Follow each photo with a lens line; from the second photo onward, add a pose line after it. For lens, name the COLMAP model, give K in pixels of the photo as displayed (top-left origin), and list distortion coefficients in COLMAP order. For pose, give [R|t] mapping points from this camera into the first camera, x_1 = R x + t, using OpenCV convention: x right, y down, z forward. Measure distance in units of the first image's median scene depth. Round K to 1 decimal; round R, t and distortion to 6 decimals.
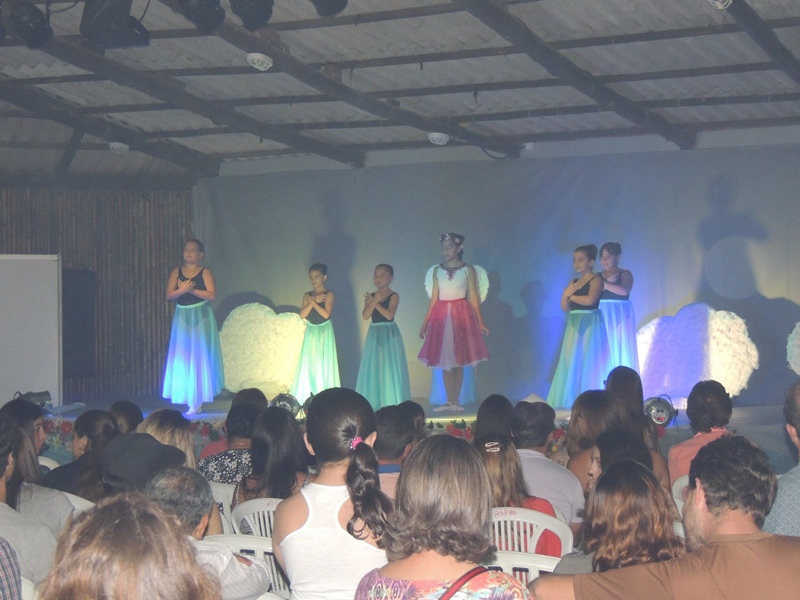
lens RADIAL K [[1727.0, 0, 402.4], [0, 1727.0, 300.1], [0, 0, 1]] dist [-0.030784, 0.000000]
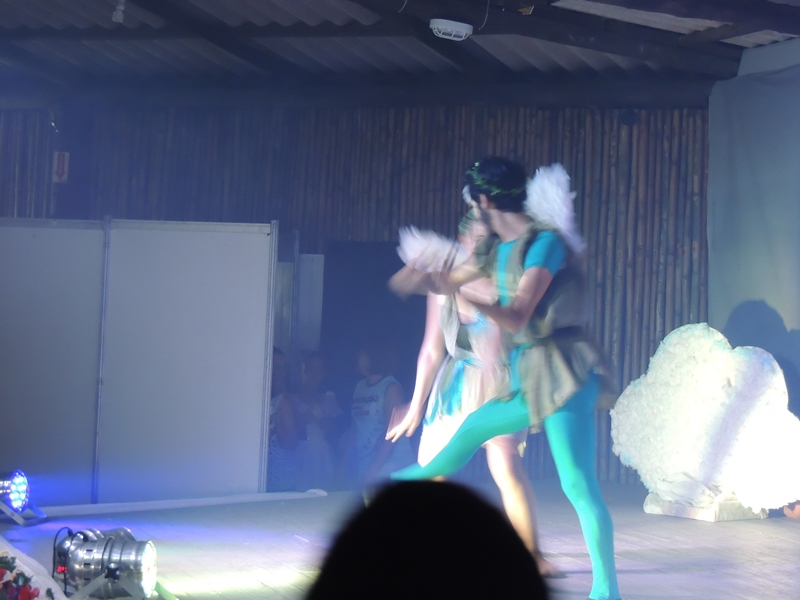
lens RADIAL K [[2290.4, 0, 406.8], [0, 2290.4, 297.6], [0, 0, 1]] dist [0.067266, 0.000000]
pose [[0.710810, 0.040238, -0.702232, 0.312166], [-0.031216, 0.999183, 0.025655, -0.019743], [0.702691, 0.003685, 0.711486, 0.437038]]
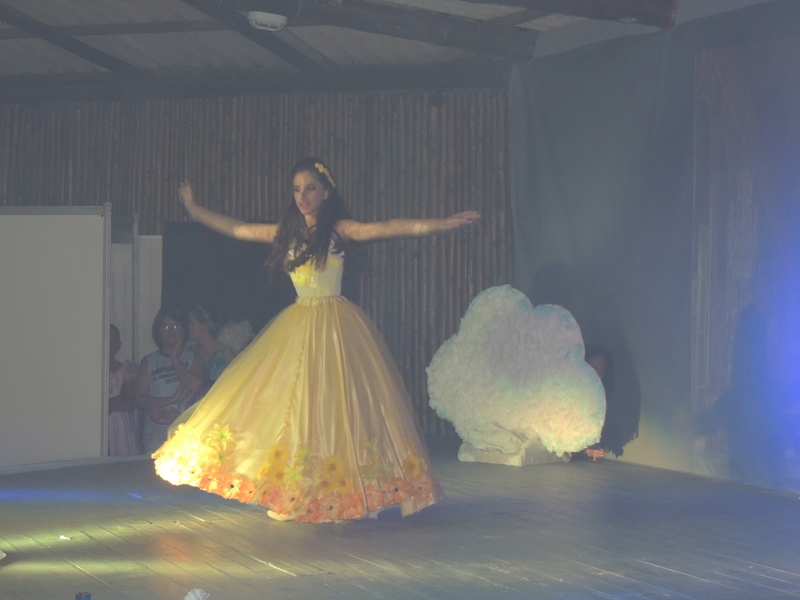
lens RADIAL K [[2074.1, 0, 409.0], [0, 2074.1, 298.0], [0, 0, 1]] dist [0.035115, 0.000000]
pose [[0.754528, 0.020506, -0.655948, 0.312309], [0.000233, 0.999503, 0.031515, -0.014549], [0.656268, -0.023932, 0.754148, 0.456360]]
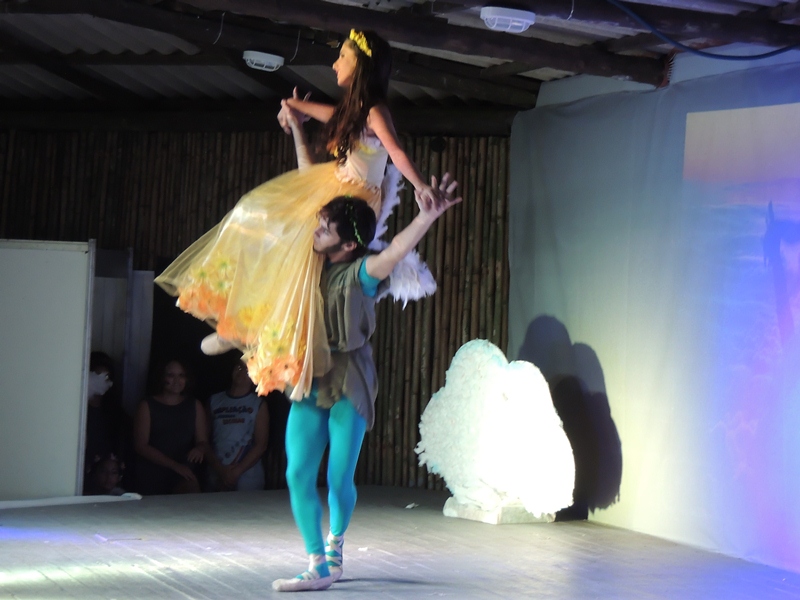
lens RADIAL K [[2290.4, 0, 398.8], [0, 2290.4, 295.3], [0, 0, 1]] dist [0.067266, 0.000000]
pose [[0.733278, 0.040593, -0.678716, 0.364588], [-0.039401, 0.999076, 0.017184, -0.022365], [0.678786, 0.014141, 0.734200, 0.429522]]
